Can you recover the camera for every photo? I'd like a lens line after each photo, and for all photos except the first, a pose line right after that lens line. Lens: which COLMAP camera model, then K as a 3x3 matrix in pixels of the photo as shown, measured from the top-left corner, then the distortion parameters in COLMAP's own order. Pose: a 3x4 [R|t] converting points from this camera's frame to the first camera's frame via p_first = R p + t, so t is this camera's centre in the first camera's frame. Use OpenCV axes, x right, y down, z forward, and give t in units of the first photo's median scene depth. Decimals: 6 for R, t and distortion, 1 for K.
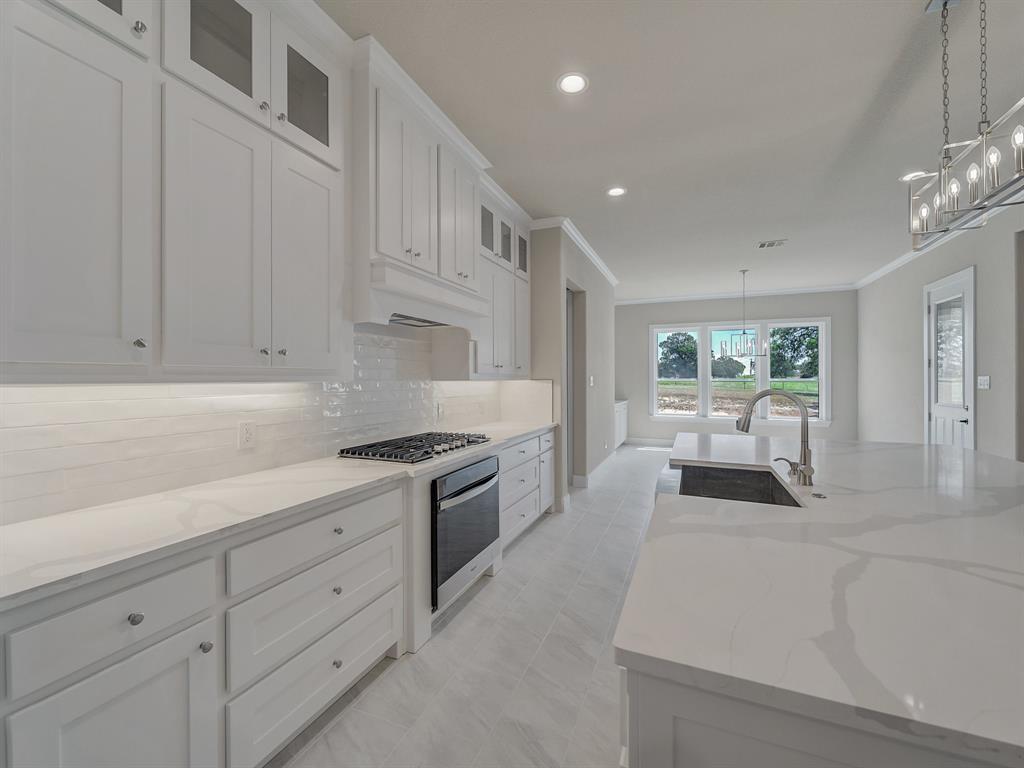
lens RADIAL K [[410.1, 0, 529.5], [0, 410.1, 378.8], [0, 0, 1]] dist [0.005512, -0.002248]
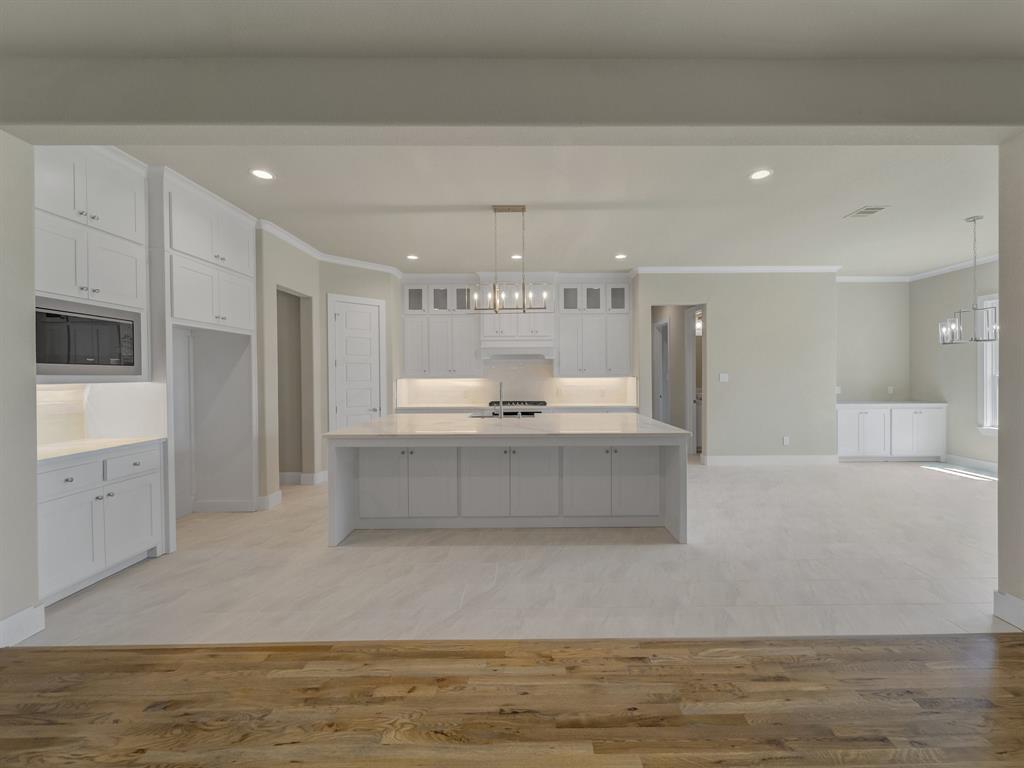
lens RADIAL K [[410.1, 0, 529.1], [0, 410.1, 378.2], [0, 0, 1]] dist [0.005512, -0.002248]
pose [[0.381901, -0.000307, -0.924203, 0.838967], [0.006313, 0.999977, 0.002277, 0.000920], [0.924182, -0.006704, 0.381895, 0.044105]]
